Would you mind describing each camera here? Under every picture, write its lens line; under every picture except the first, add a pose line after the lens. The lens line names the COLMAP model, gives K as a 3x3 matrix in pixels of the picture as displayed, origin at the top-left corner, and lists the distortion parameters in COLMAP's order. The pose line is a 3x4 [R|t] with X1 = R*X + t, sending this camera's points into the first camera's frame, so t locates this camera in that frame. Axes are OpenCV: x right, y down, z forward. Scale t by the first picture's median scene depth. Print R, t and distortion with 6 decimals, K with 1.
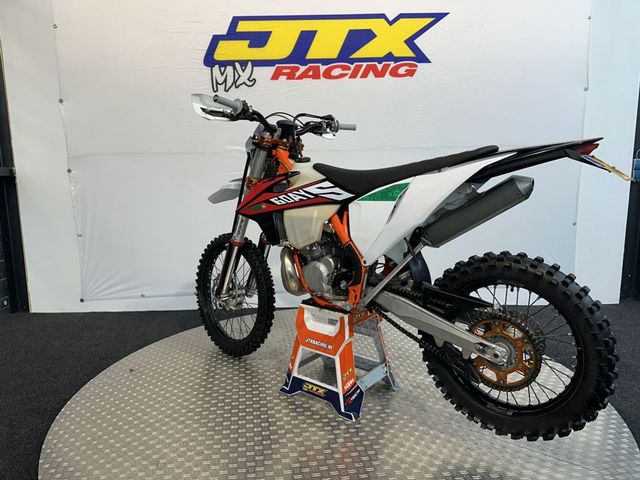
lens RADIAL K [[449.0, 0, 319.4], [0, 449.0, 237.4], [0, 0, 1]] dist [0.009668, -0.023738]
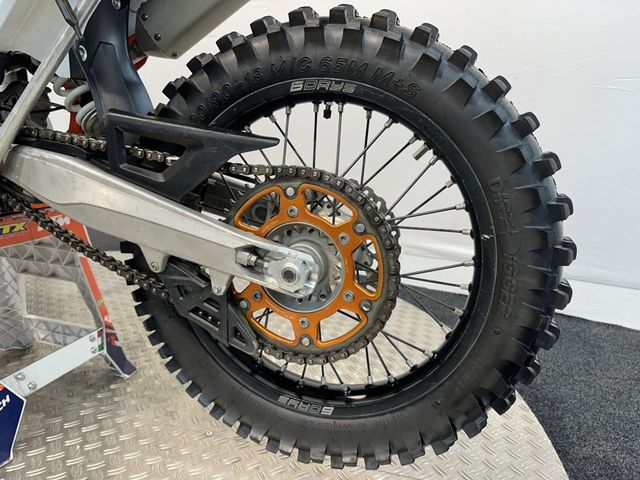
lens RADIAL K [[449.0, 0, 321.4], [0, 449.0, 241.8], [0, 0, 1]] dist [0.009668, -0.023738]
pose [[0.931388, -0.045753, 0.361141, 0.269181], [0.015590, 0.996173, 0.086000, 0.192621], [-0.363694, -0.074469, 0.928537, 0.611362]]
